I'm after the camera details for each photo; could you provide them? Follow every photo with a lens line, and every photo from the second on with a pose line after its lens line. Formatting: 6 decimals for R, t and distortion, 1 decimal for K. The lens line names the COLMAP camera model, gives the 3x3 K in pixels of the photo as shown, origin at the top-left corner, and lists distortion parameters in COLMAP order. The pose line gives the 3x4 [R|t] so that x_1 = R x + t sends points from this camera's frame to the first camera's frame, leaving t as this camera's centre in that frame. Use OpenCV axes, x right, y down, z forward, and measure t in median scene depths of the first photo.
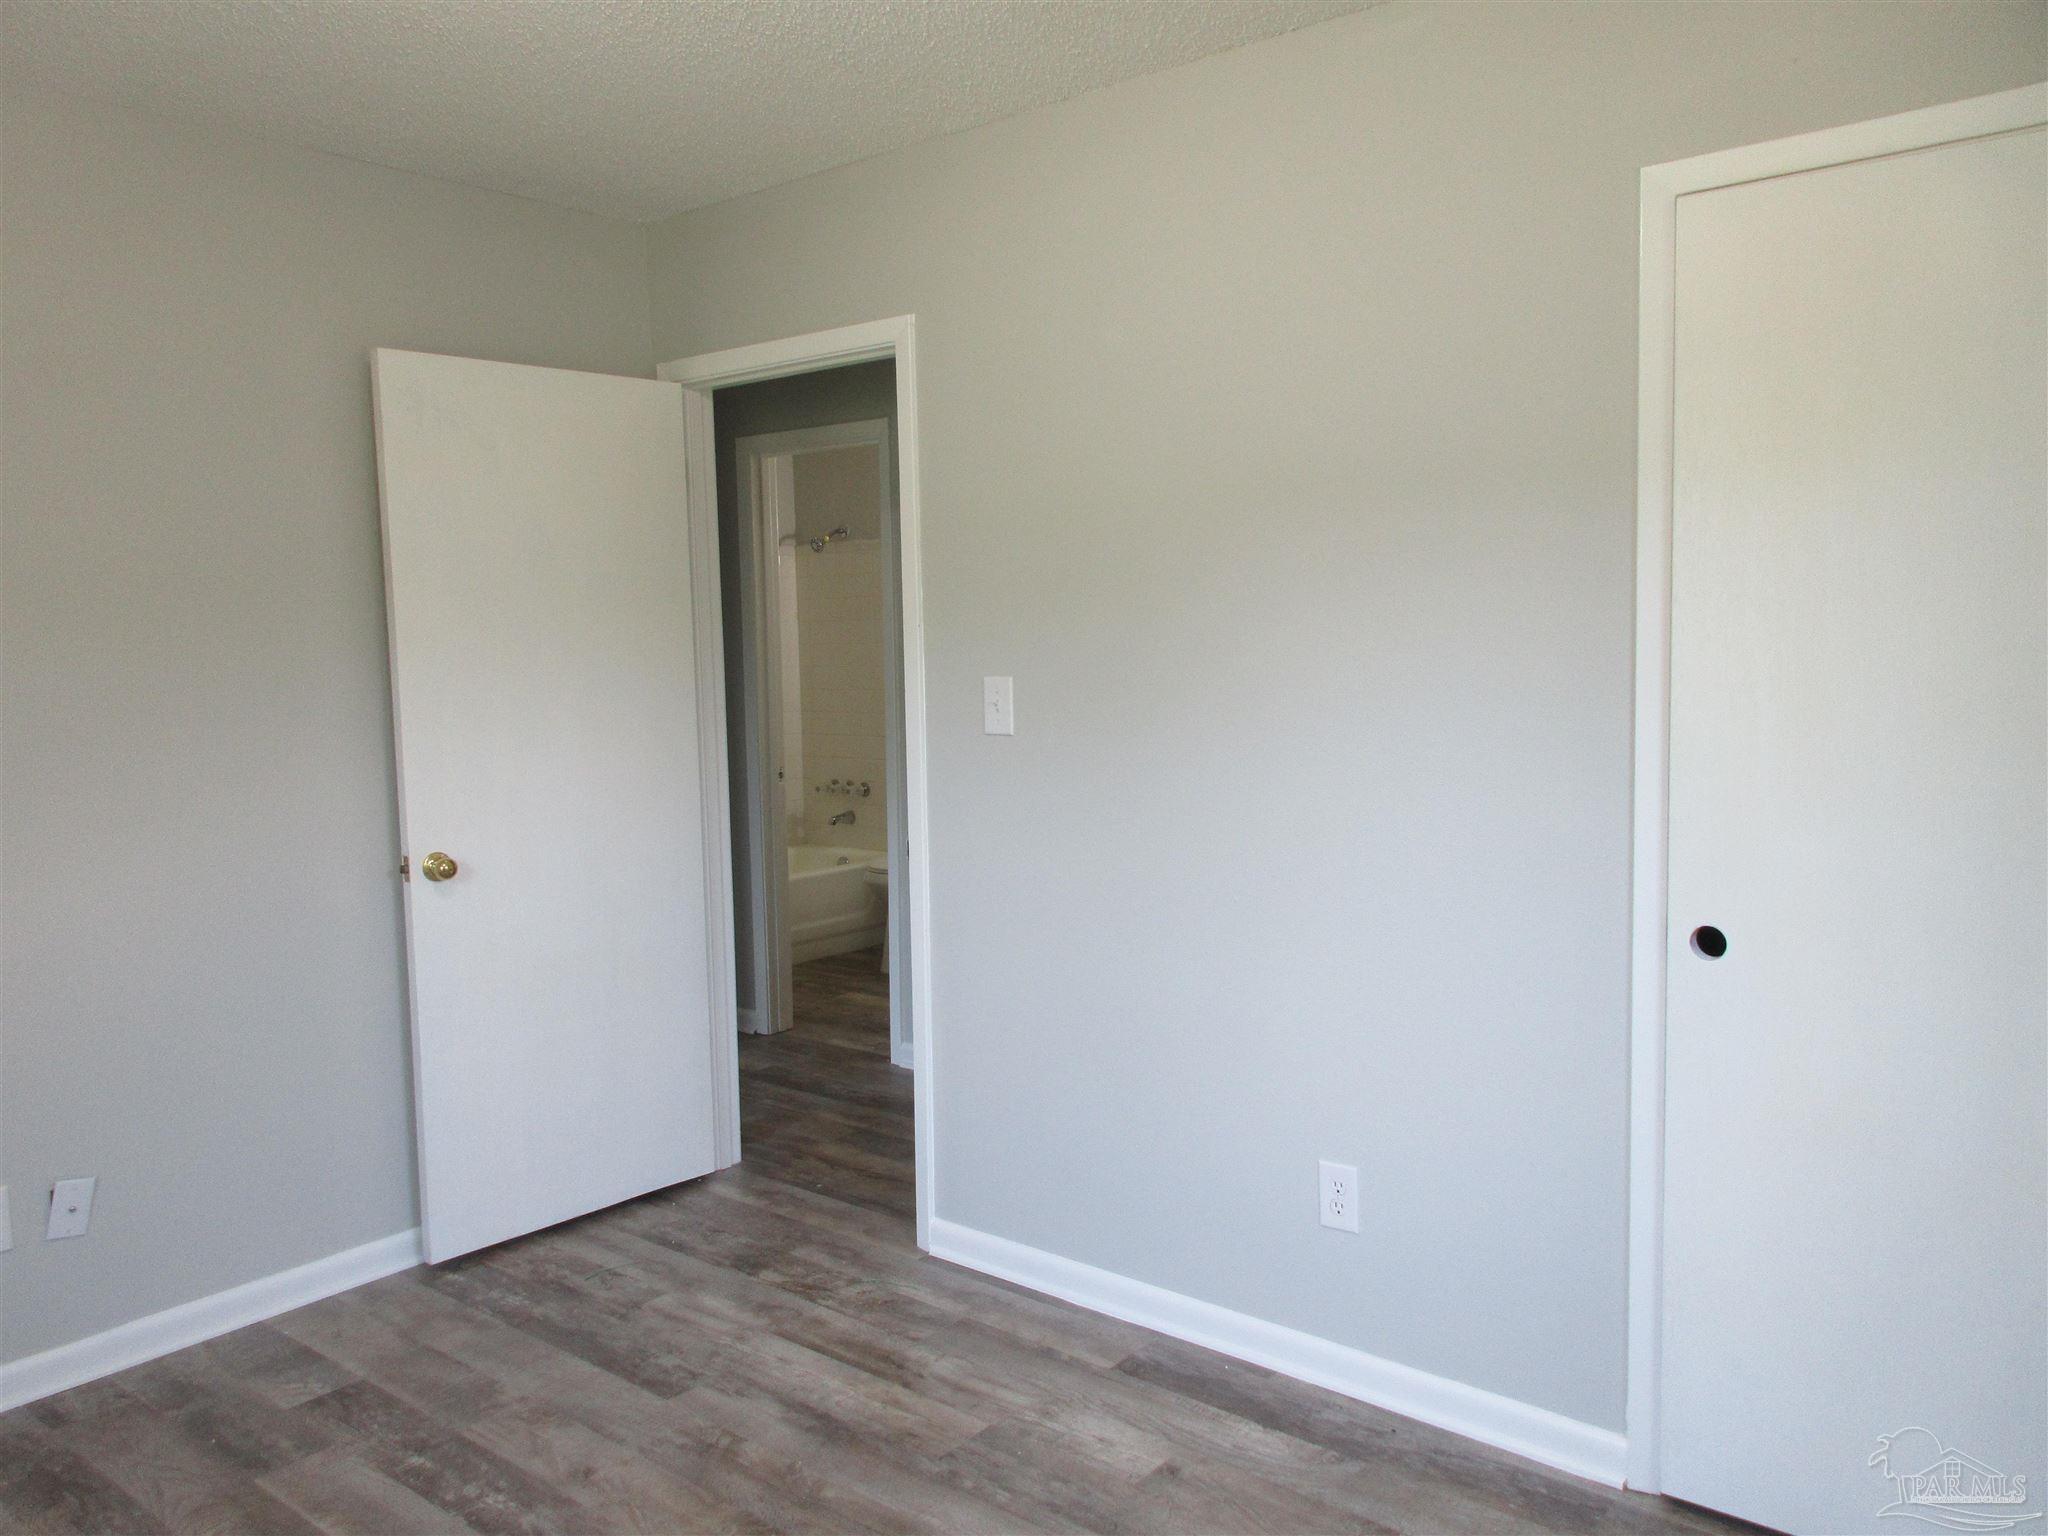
lens RADIAL K [[1519.7, 0, 1024.0], [0, 1519.7, 768.0], [0, 0, 1]] dist [-0.005724, -0.019921]
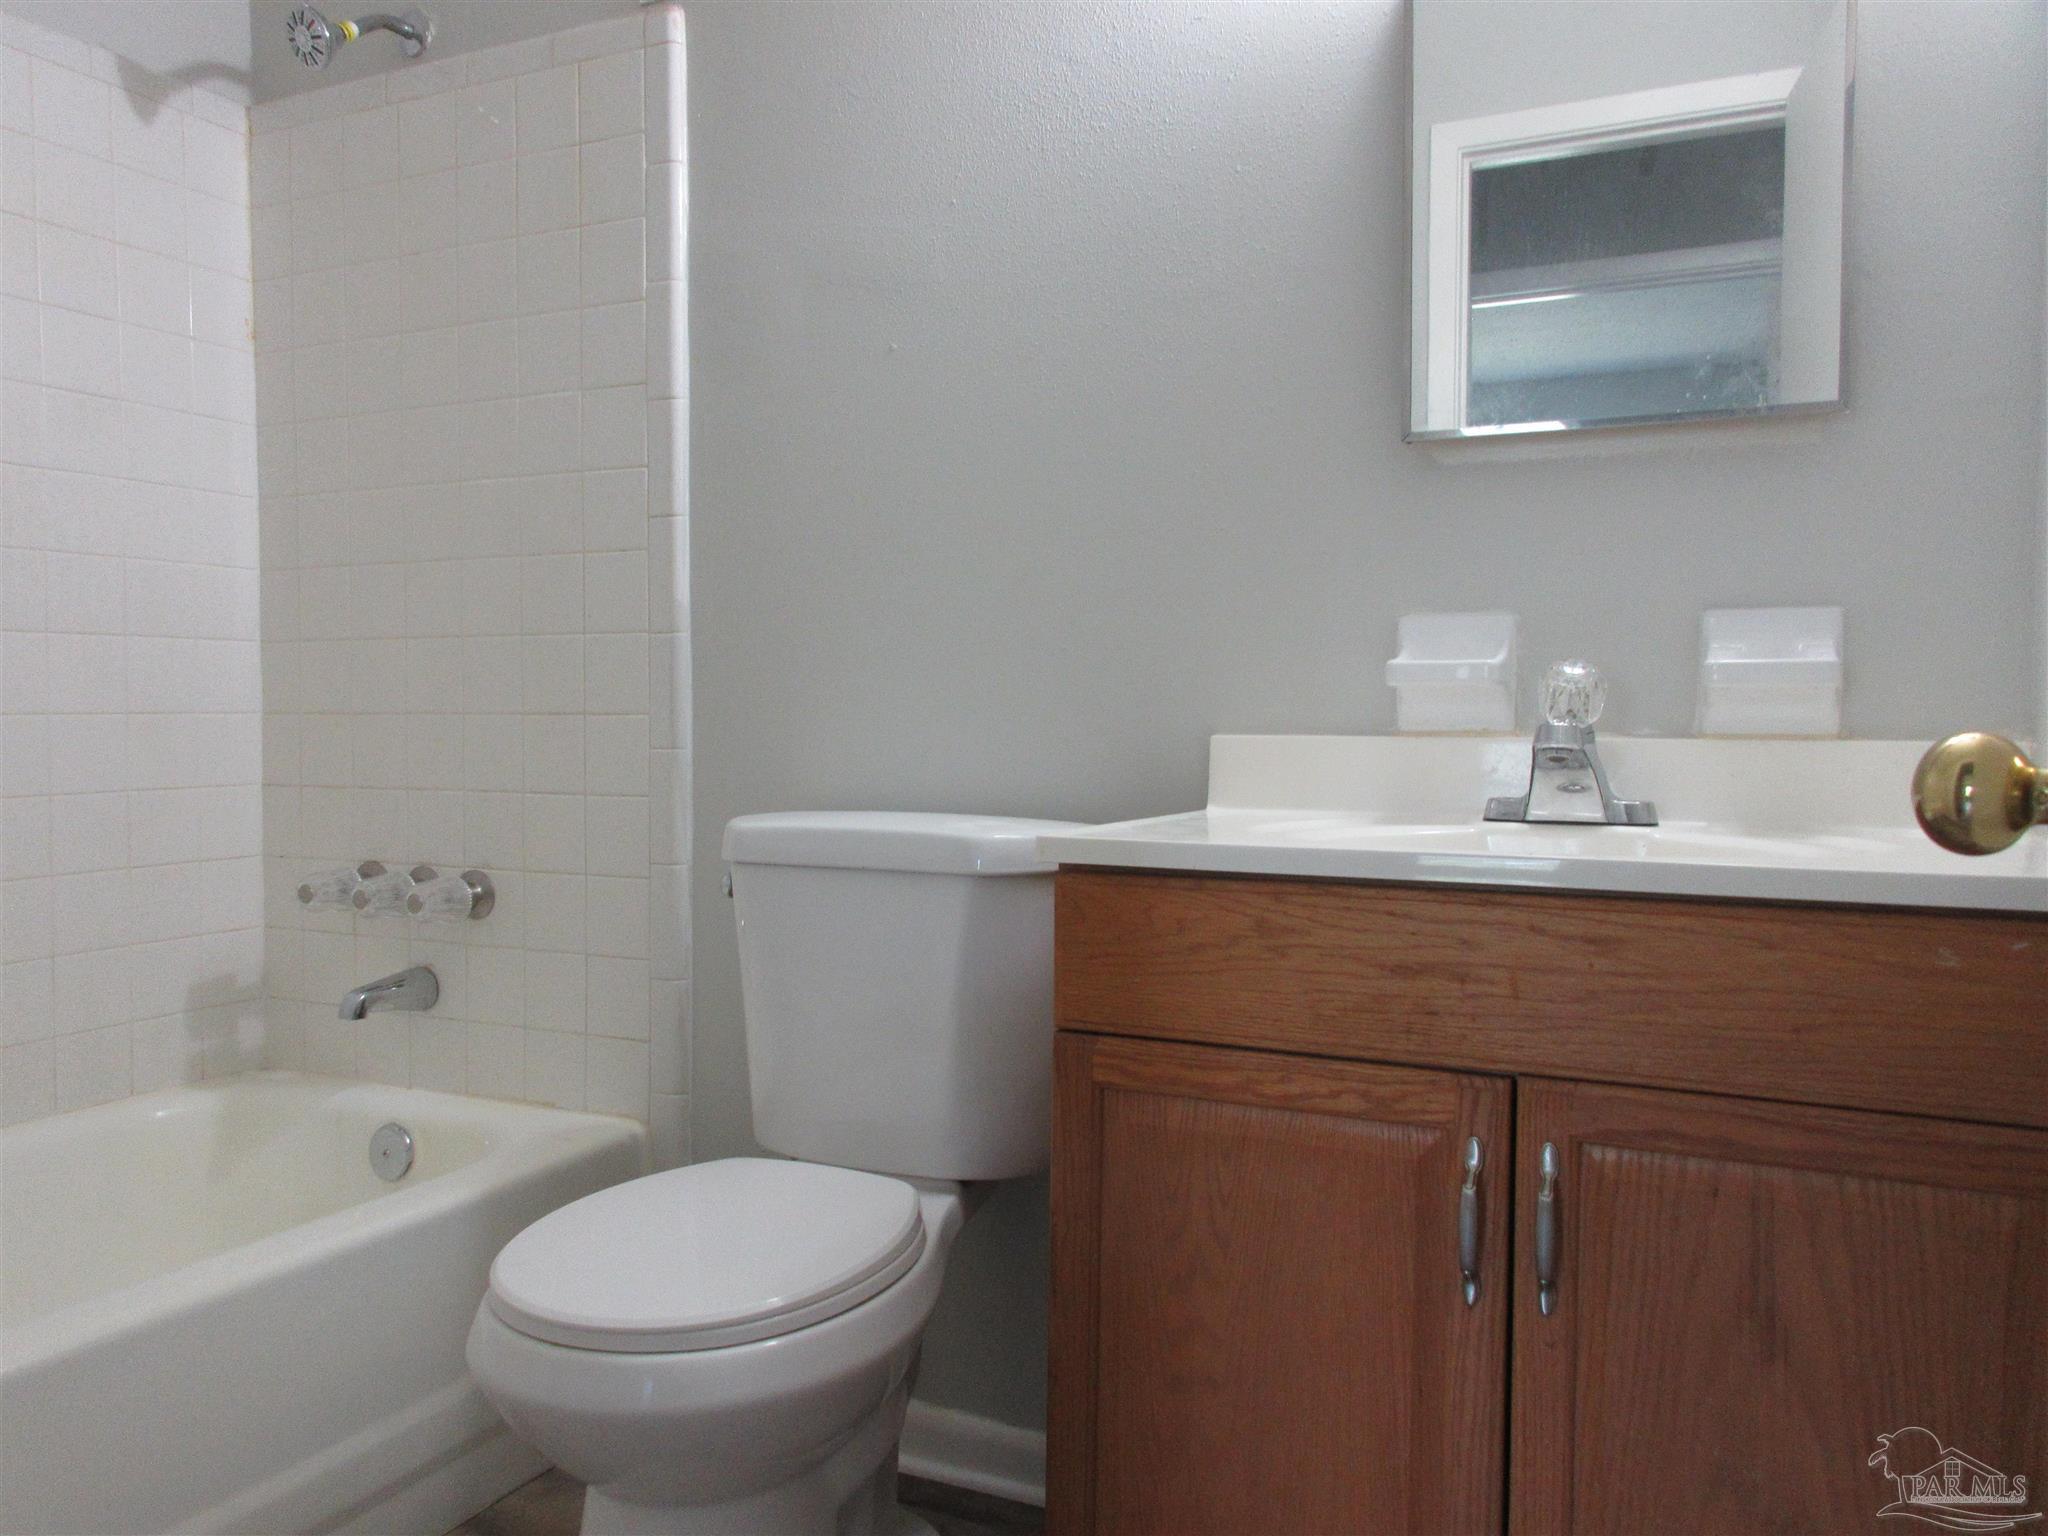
lens RADIAL K [[1519.7, 0, 1024.0], [0, 1519.7, 768.0], [0, 0, 1]] dist [-0.005724, -0.019921]
pose [[0.965926, 0.007127, 0.258720, -0.078668], [0.004751, 0.998964, -0.045255, 0.003497], [-0.258774, 0.044942, 0.964892, 0.688775]]
